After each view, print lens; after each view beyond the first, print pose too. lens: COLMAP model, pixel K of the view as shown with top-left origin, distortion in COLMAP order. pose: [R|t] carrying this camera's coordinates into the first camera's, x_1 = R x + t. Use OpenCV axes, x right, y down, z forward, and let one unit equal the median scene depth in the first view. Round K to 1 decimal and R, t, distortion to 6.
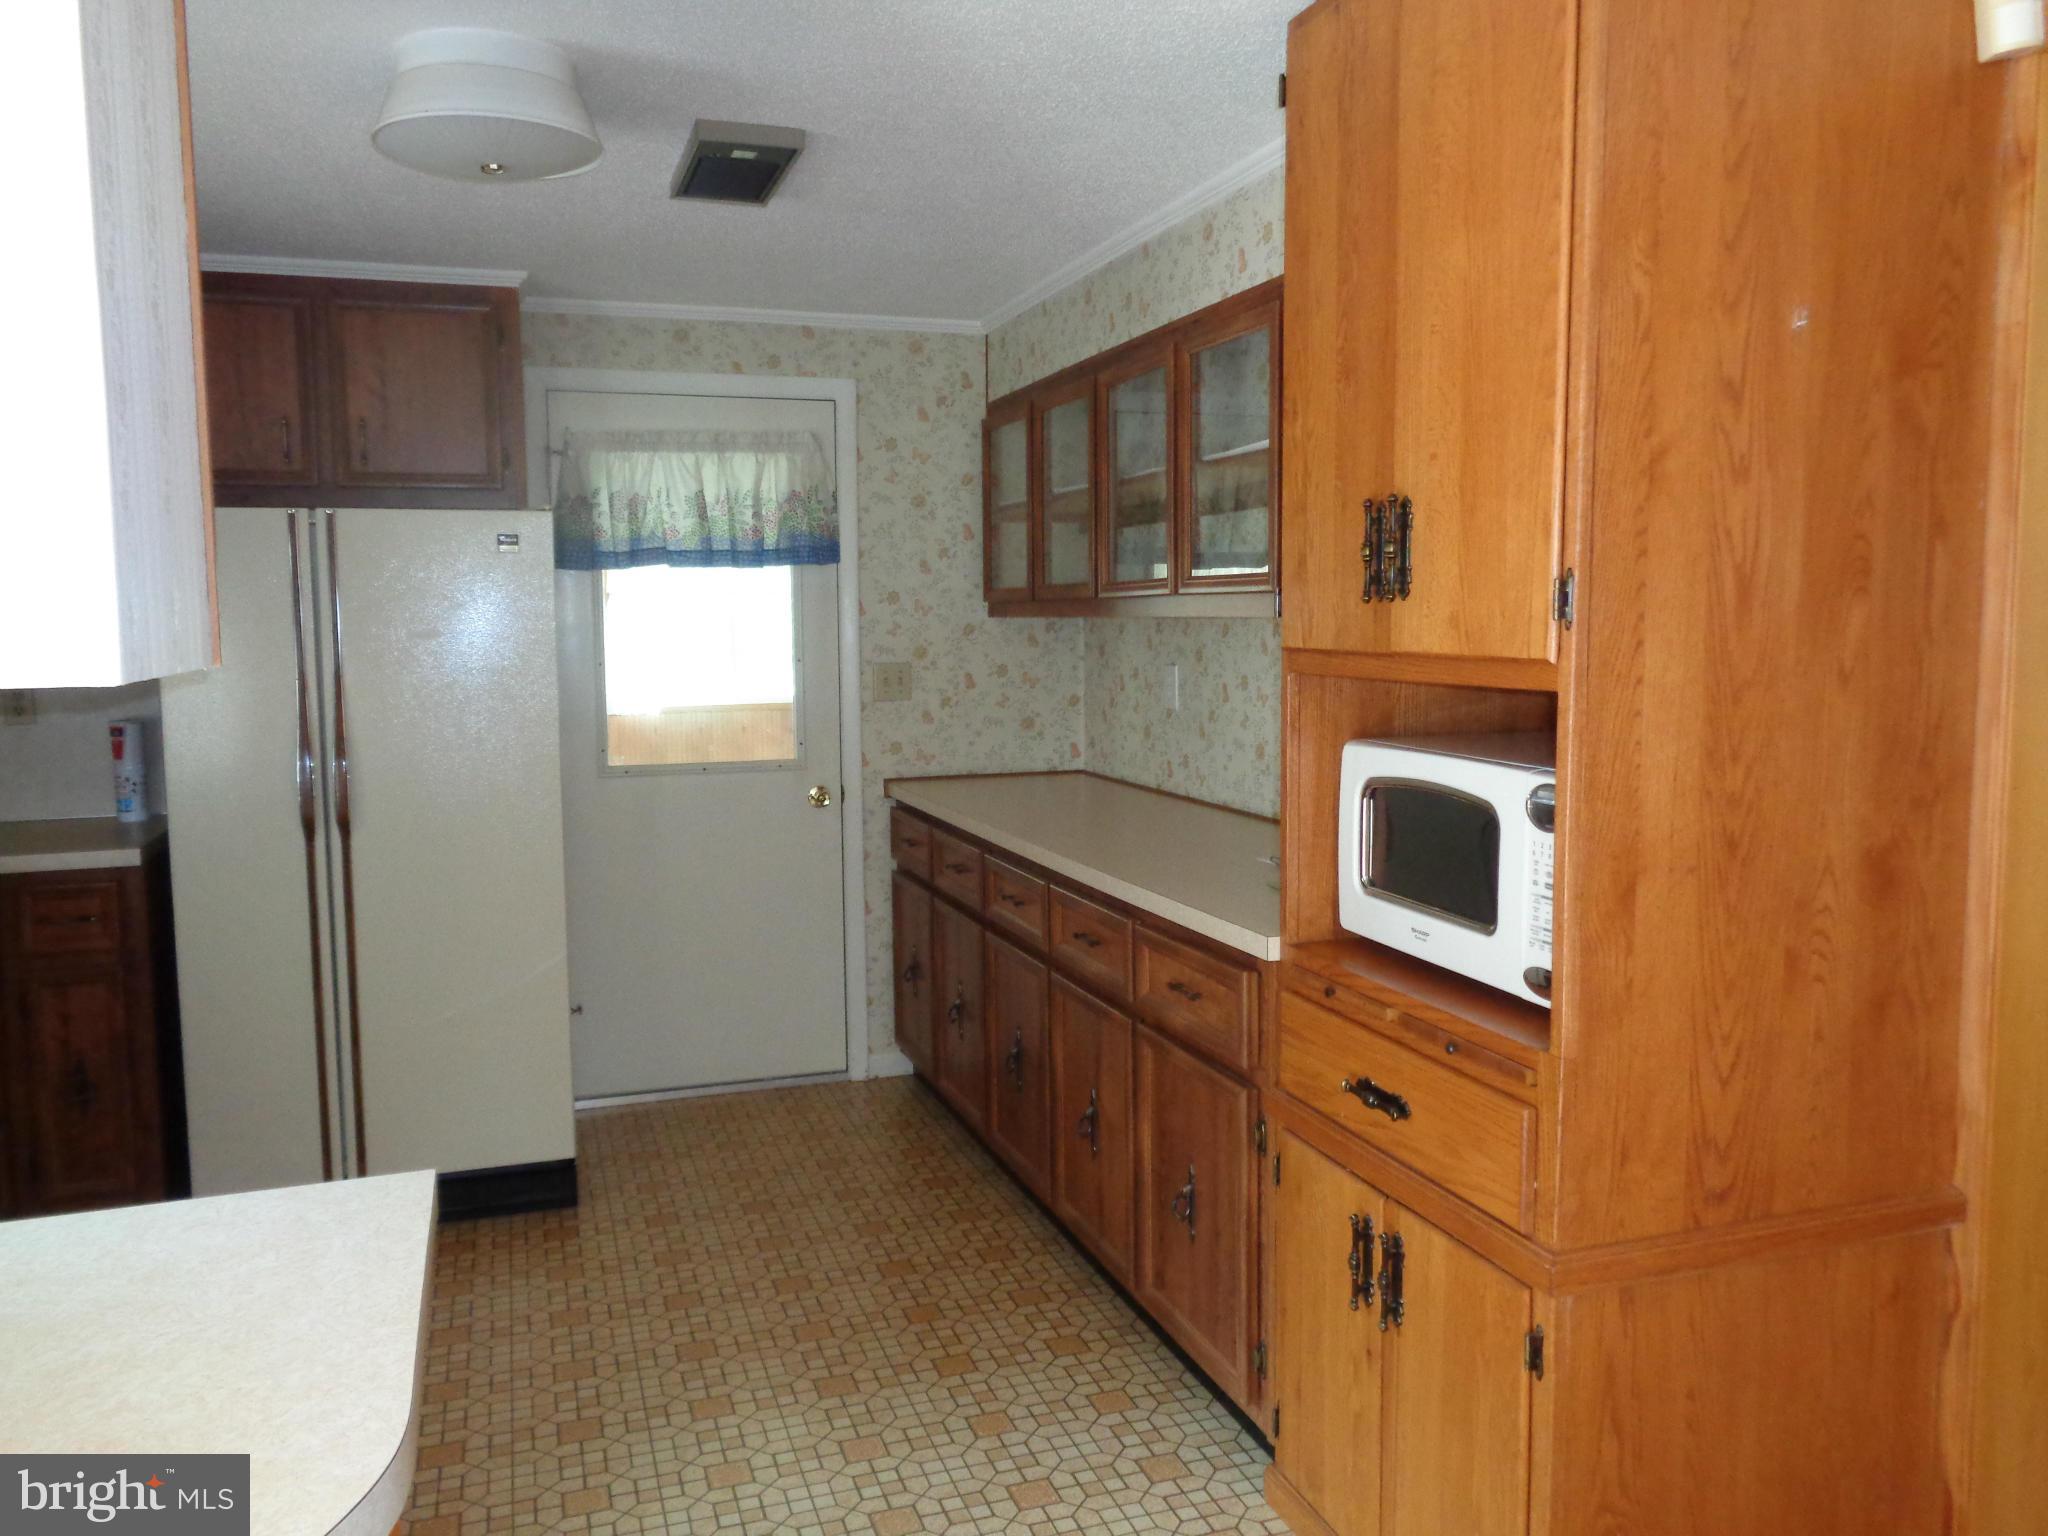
lens RADIAL K [[1529.8, 0, 1020.2], [0, 1529.8, 771.8], [0, 0, 1]] dist [-0.010979, 0.010109]
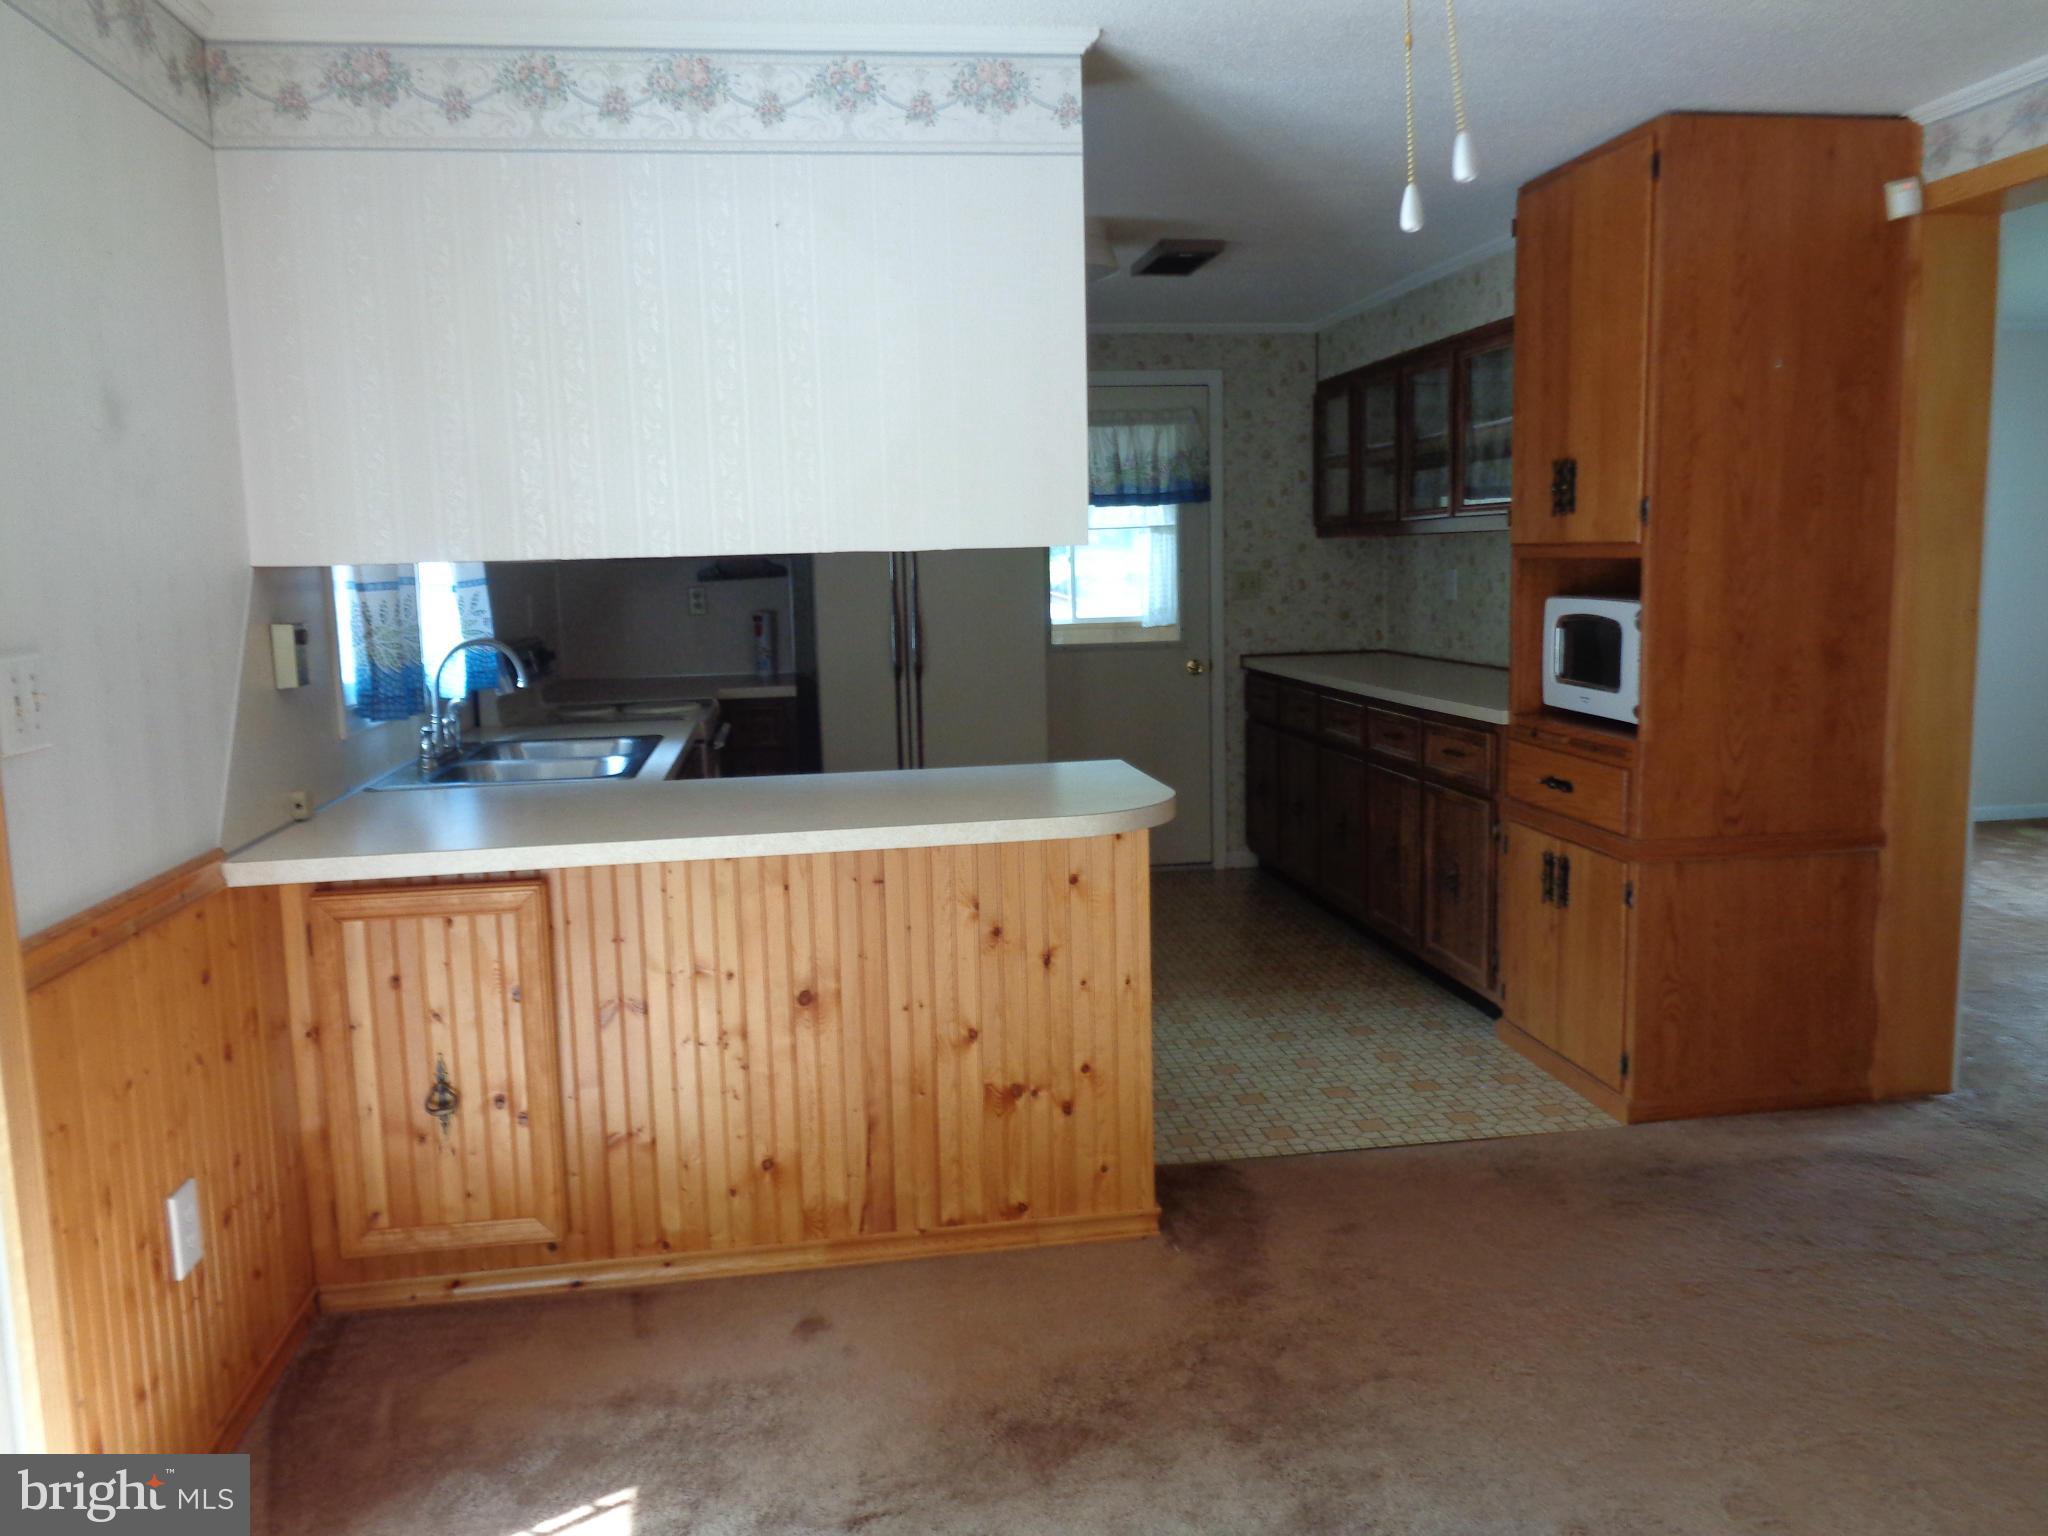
lens RADIAL K [[1529.8, 0, 1017.3], [0, 1529.8, 760.6], [0, 0, 1]] dist [-0.010979, 0.010109]
pose [[0.982757, 0.008517, -0.184706, -0.056382], [-0.002388, 0.999440, 0.033381, 0.104244], [0.184887, -0.032365, 0.982227, -0.789363]]
